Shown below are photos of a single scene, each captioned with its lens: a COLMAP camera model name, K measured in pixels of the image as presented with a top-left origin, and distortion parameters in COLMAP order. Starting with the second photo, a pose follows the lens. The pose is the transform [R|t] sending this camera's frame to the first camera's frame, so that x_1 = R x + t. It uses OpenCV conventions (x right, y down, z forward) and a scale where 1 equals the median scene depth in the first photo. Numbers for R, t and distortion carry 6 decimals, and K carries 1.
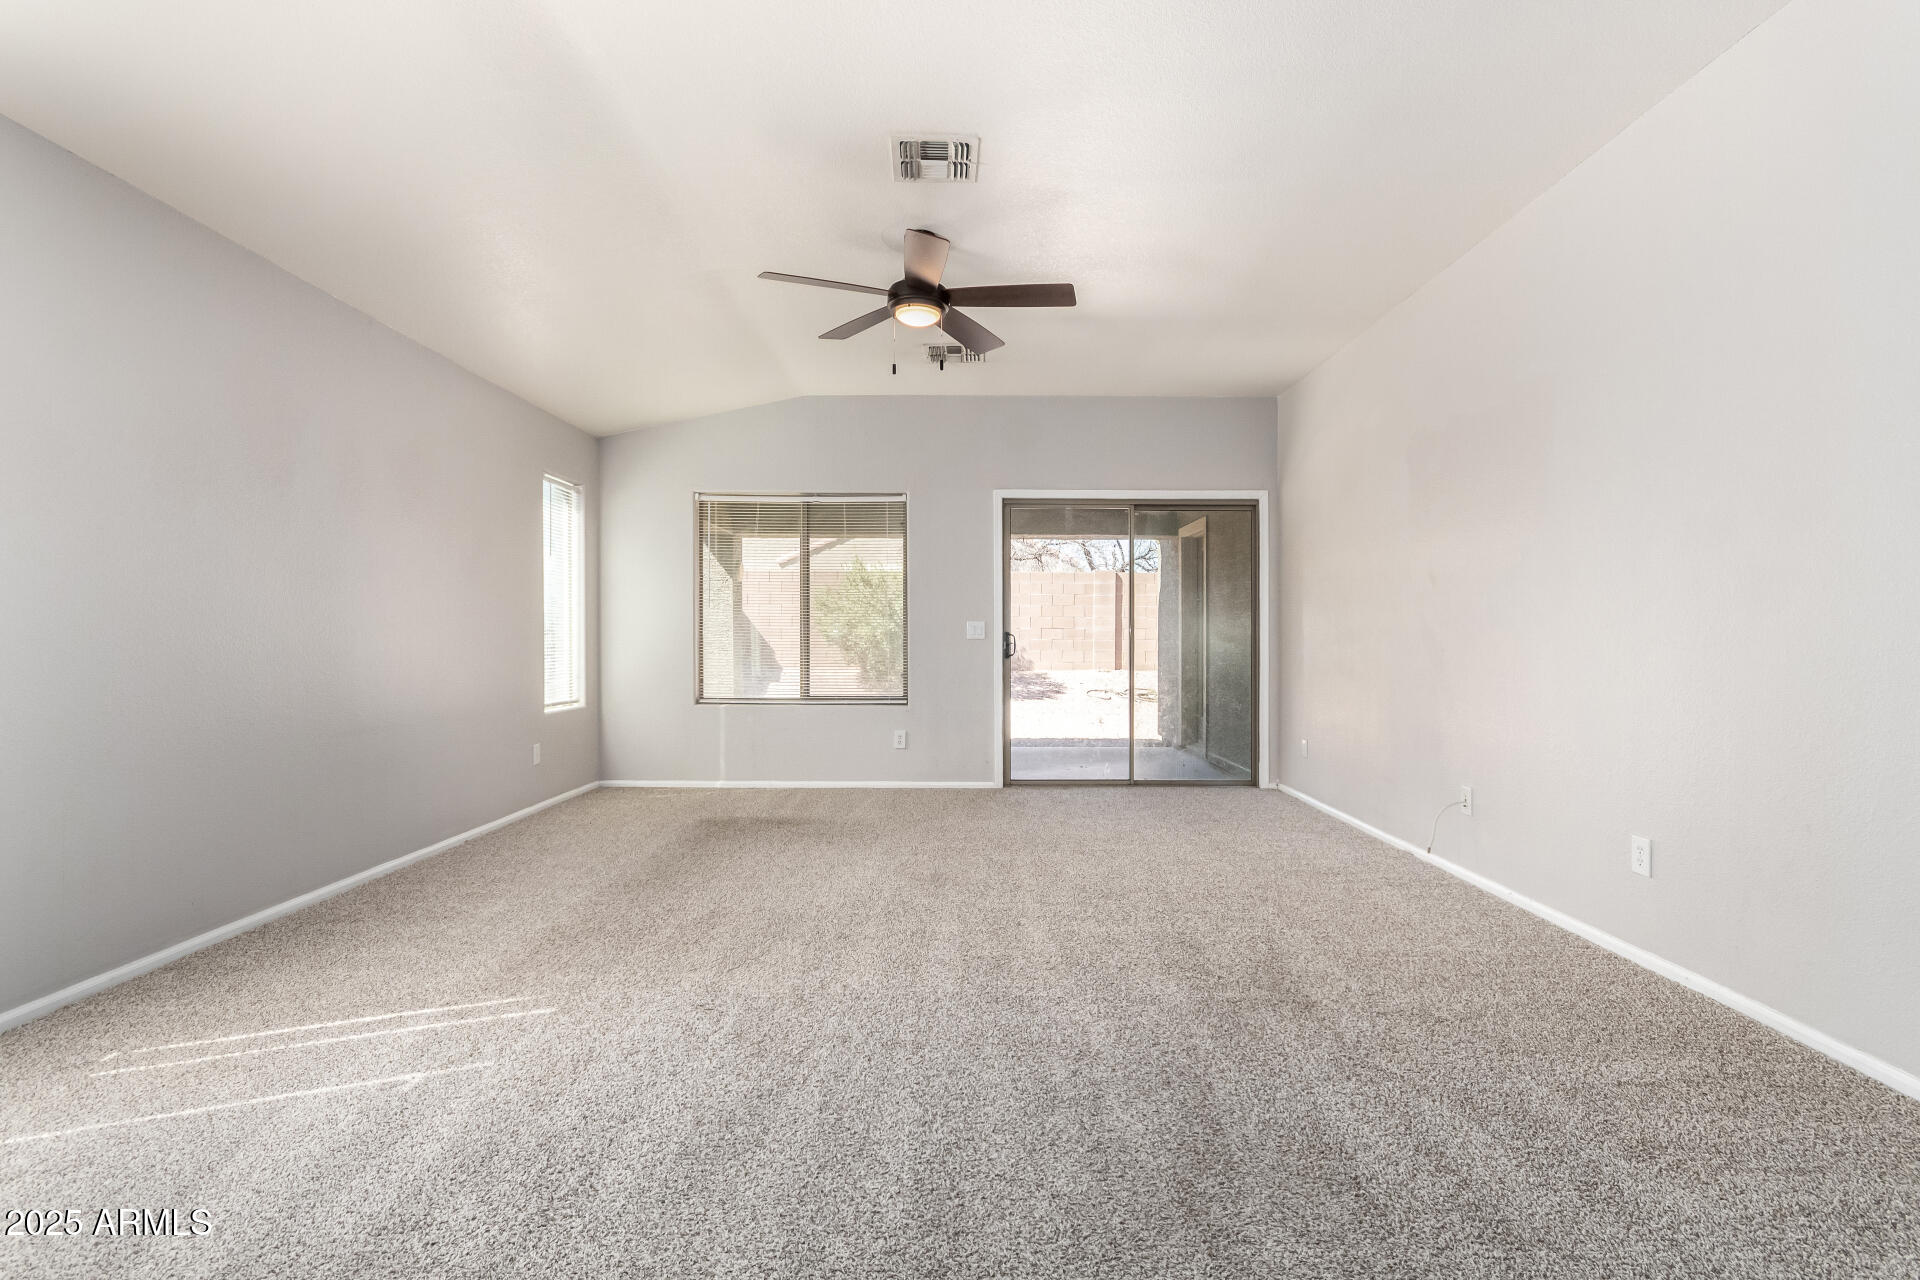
lens RADIAL K [[918.7, 0, 989.0], [0, 918.7, 643.8], [0, 0, 1]] dist [0.002786, 0.000811]
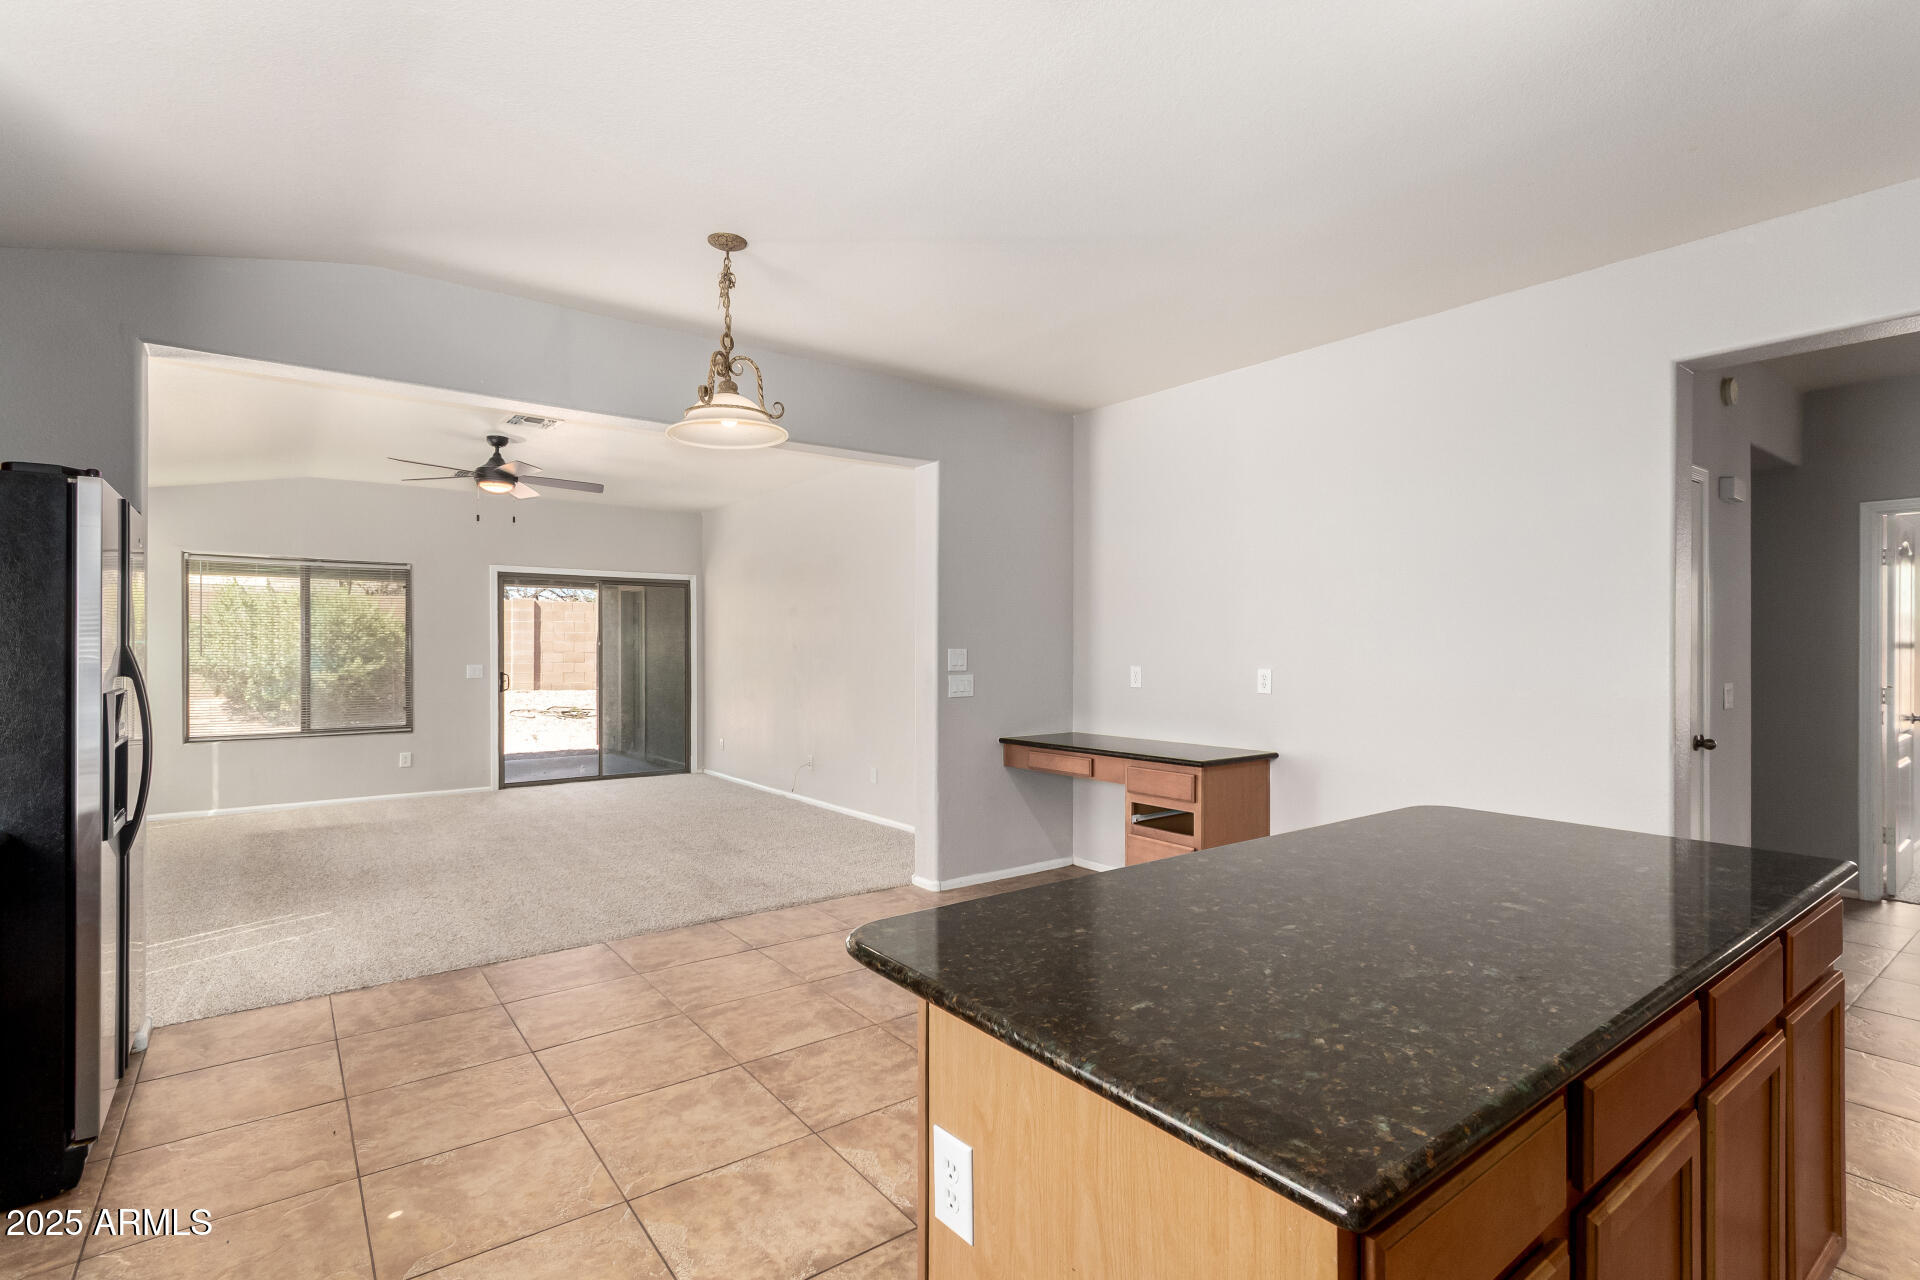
lens RADIAL K [[918.7, 0, 989.0], [0, 918.7, 643.8], [0, 0, 1]] dist [0.002786, 0.000811]
pose [[0.801128, -0.001174, 0.598491, -0.209944], [0.006130, 0.999962, -0.006244, -0.041440], [-0.598461, 0.008671, 0.801105, -0.481665]]
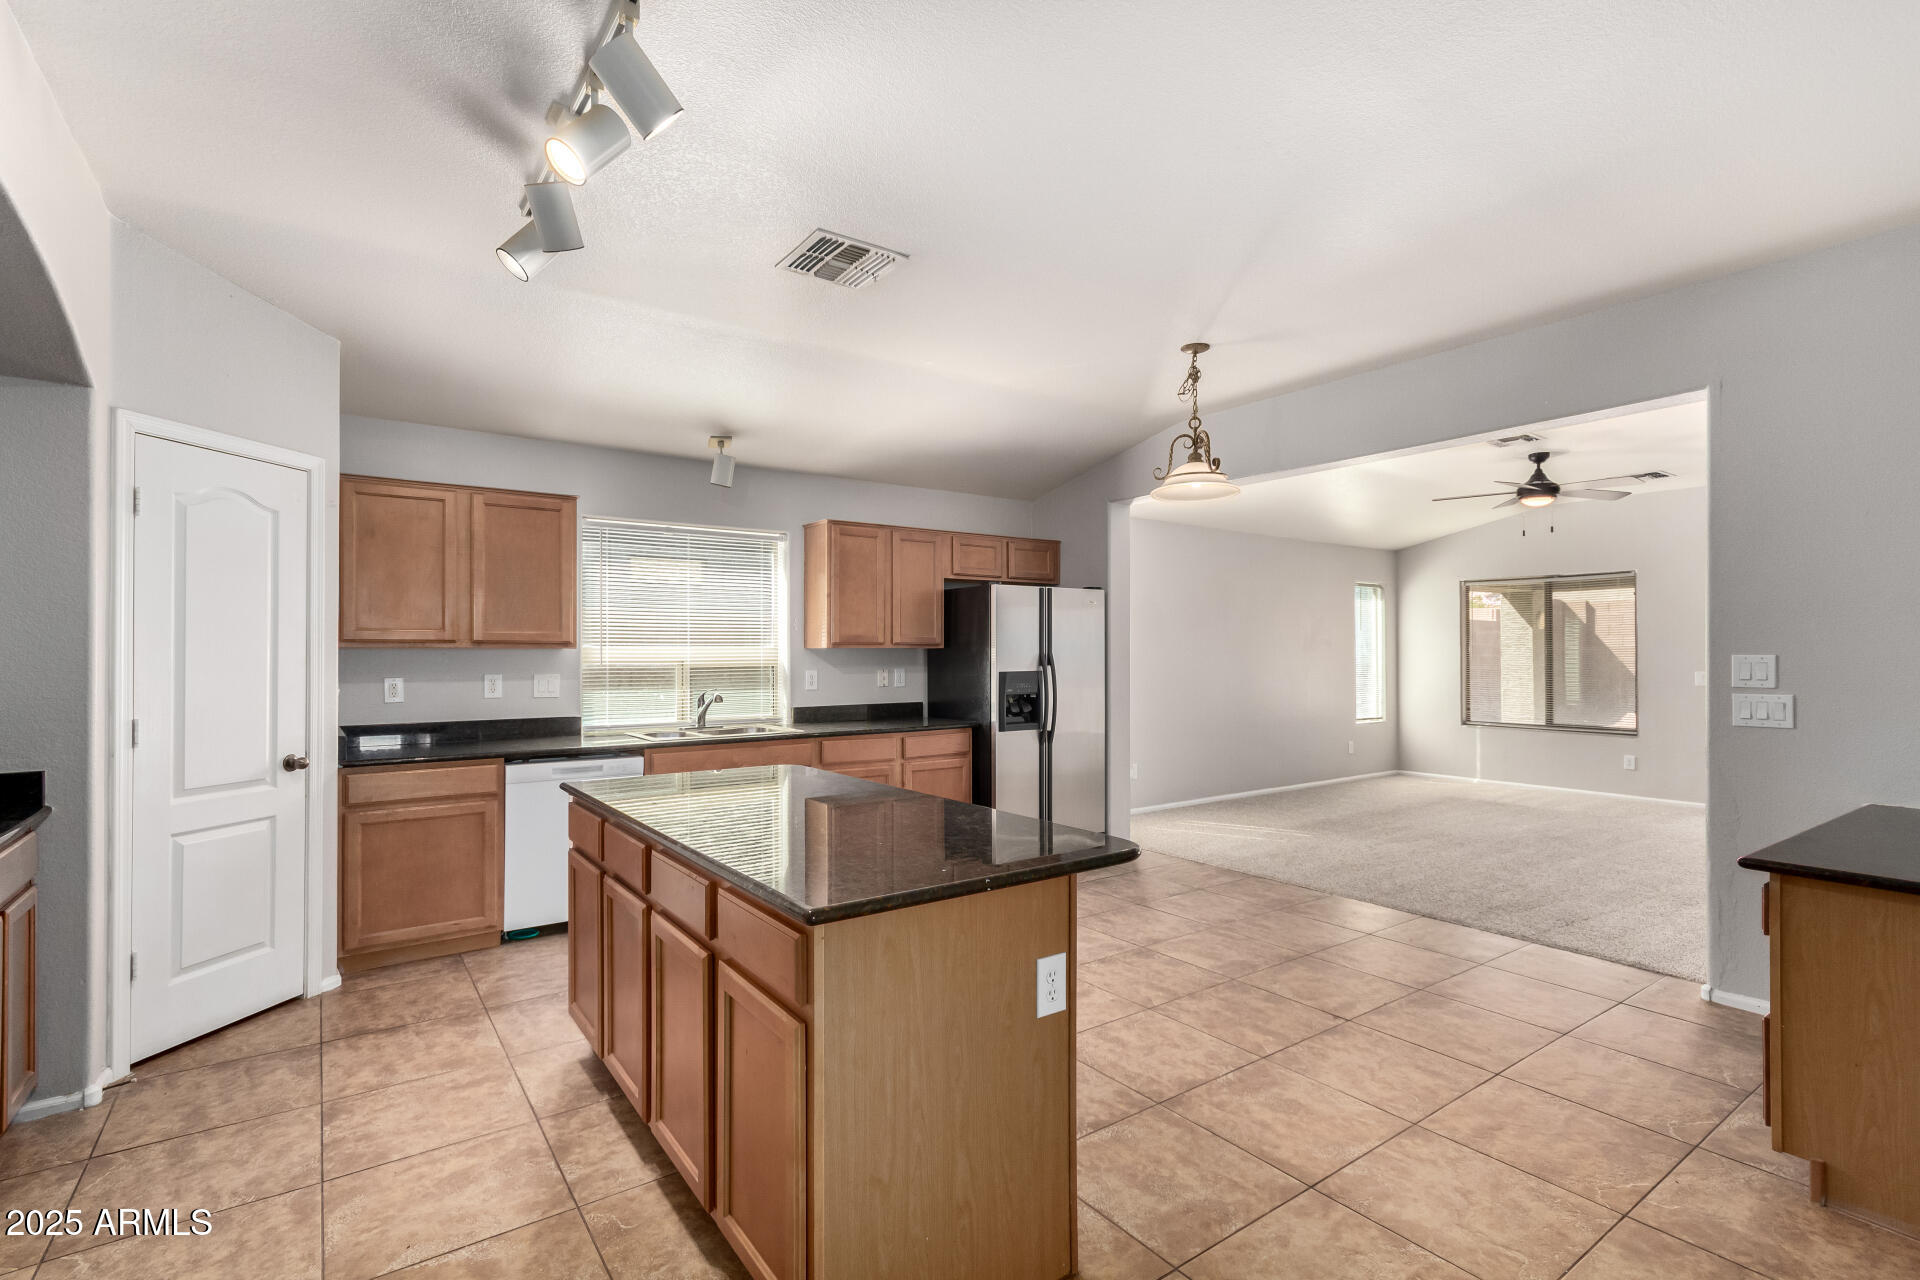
lens RADIAL K [[883.5, 0, 916.2], [0, 883.5, 651.0], [0, 0, 1]] dist [0.001181, 0.000198]
pose [[0.539985, -0.005962, -0.841654, 0.406034], [-0.002635, 0.999958, -0.008774, -0.038388], [0.841671, 0.006956, 0.539946, -0.511206]]
